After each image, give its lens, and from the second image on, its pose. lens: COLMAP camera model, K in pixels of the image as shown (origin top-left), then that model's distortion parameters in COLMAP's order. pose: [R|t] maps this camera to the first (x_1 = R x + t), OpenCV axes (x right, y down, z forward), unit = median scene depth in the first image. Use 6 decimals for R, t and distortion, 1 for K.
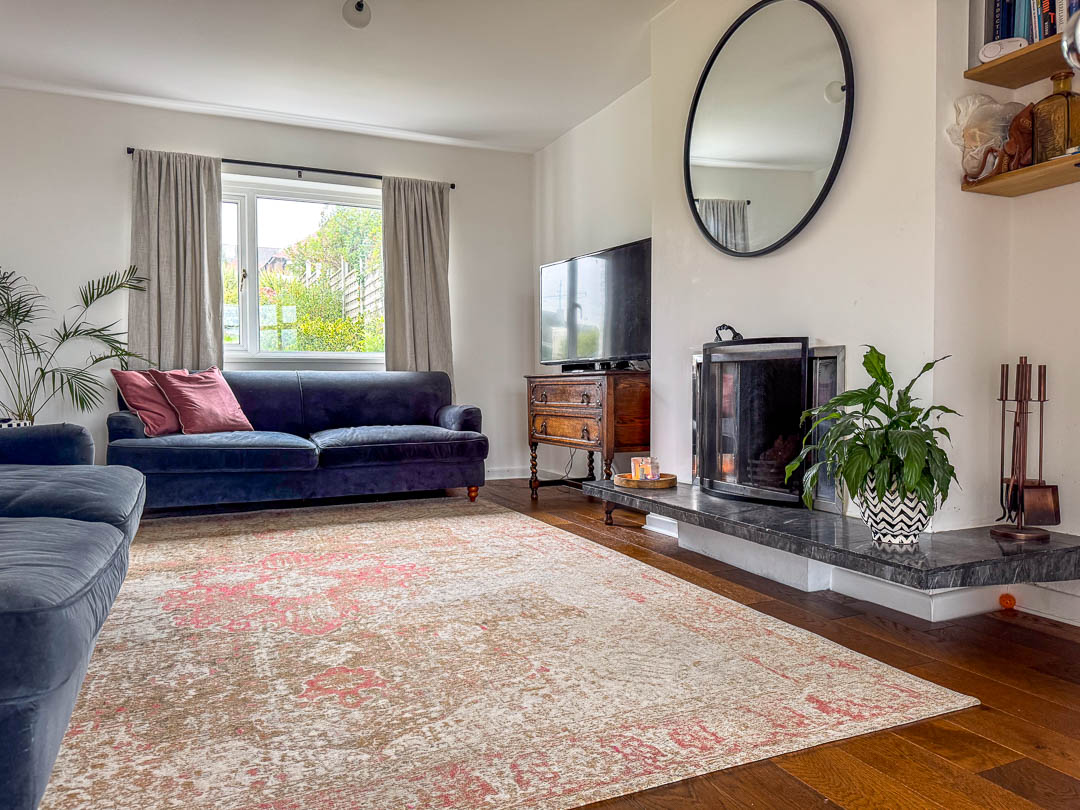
lens RADIAL K [[771.2, 0, 538.6], [0, 771.2, 405.4], [0, 0, 1]] dist [0.027569, -0.006045]
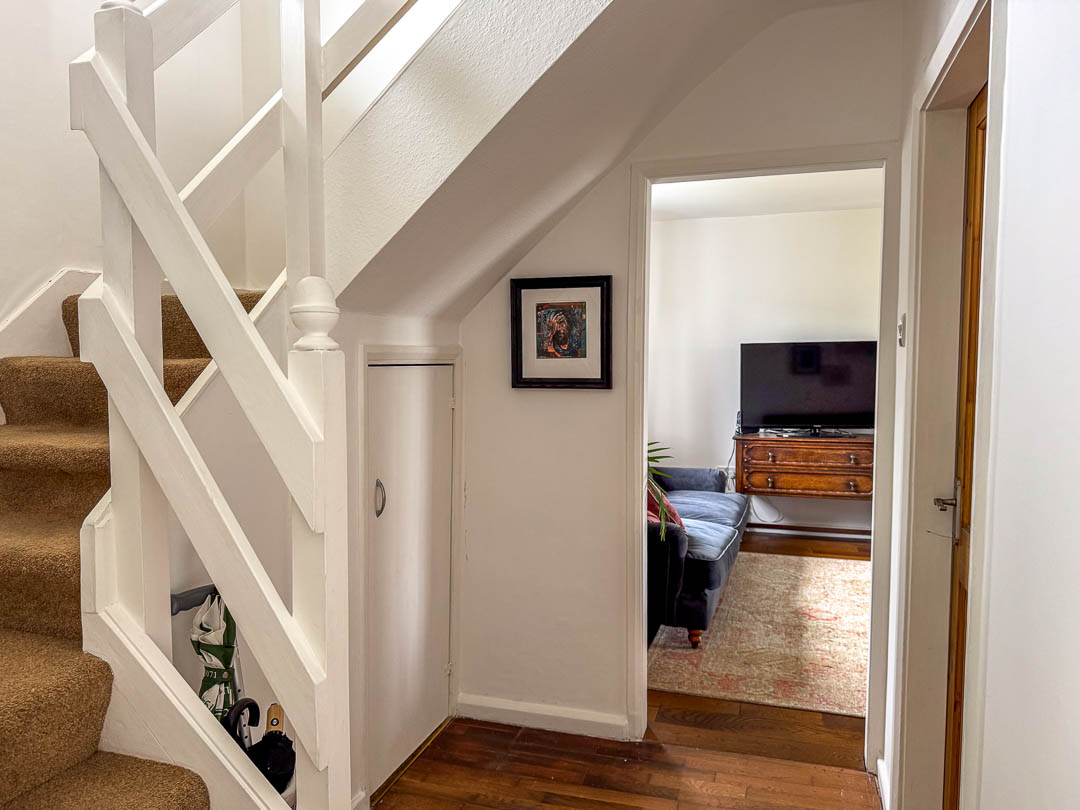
lens RADIAL K [[771.2, 0, 537.0], [0, 771.2, 405.6], [0, 0, 1]] dist [0.027569, -0.006045]
pose [[0.673000, -0.047829, 0.738094, -1.900978], [0.018838, 0.998692, 0.047539, -0.262452], [-0.739402, -0.018089, 0.673021, 0.745896]]
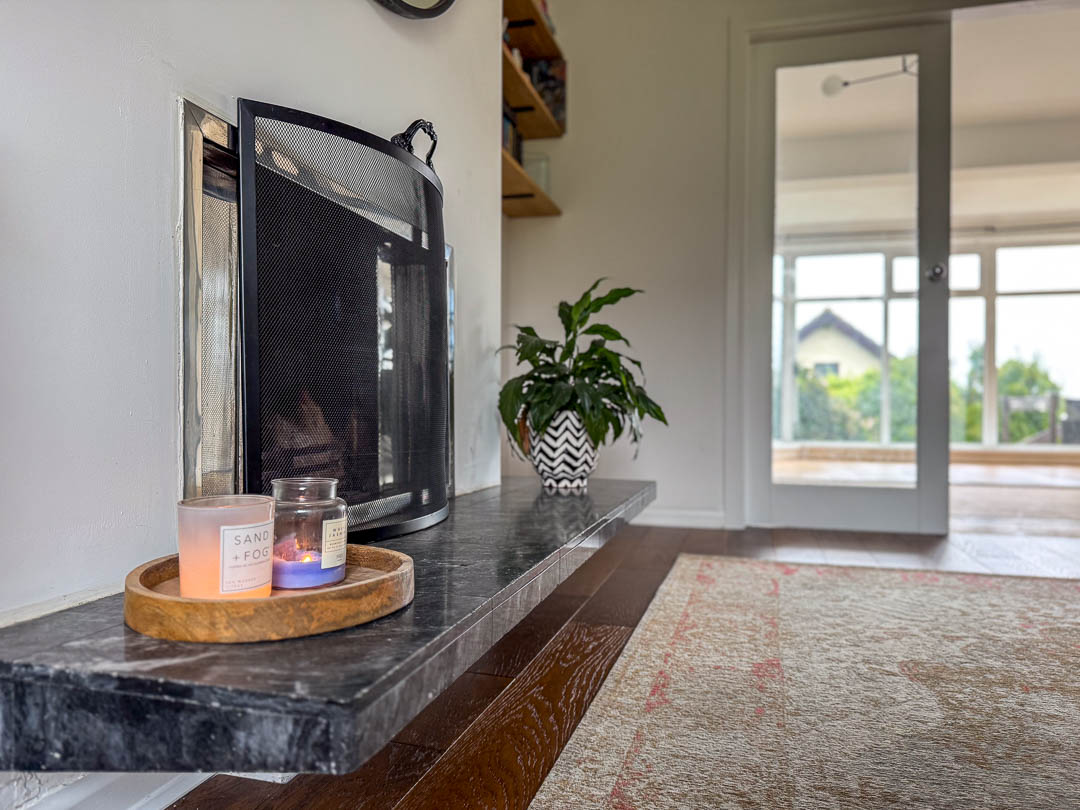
lens RADIAL K [[771.2, 0, 540.2], [0, 771.2, 403.4], [0, 0, 1]] dist [0.027569, -0.006045]
pose [[-0.773929, -0.006739, 0.633237, -0.088267], [0.006517, 0.999806, 0.018606, 0.045393], [-0.633239, 0.018527, -0.773734, 1.411448]]
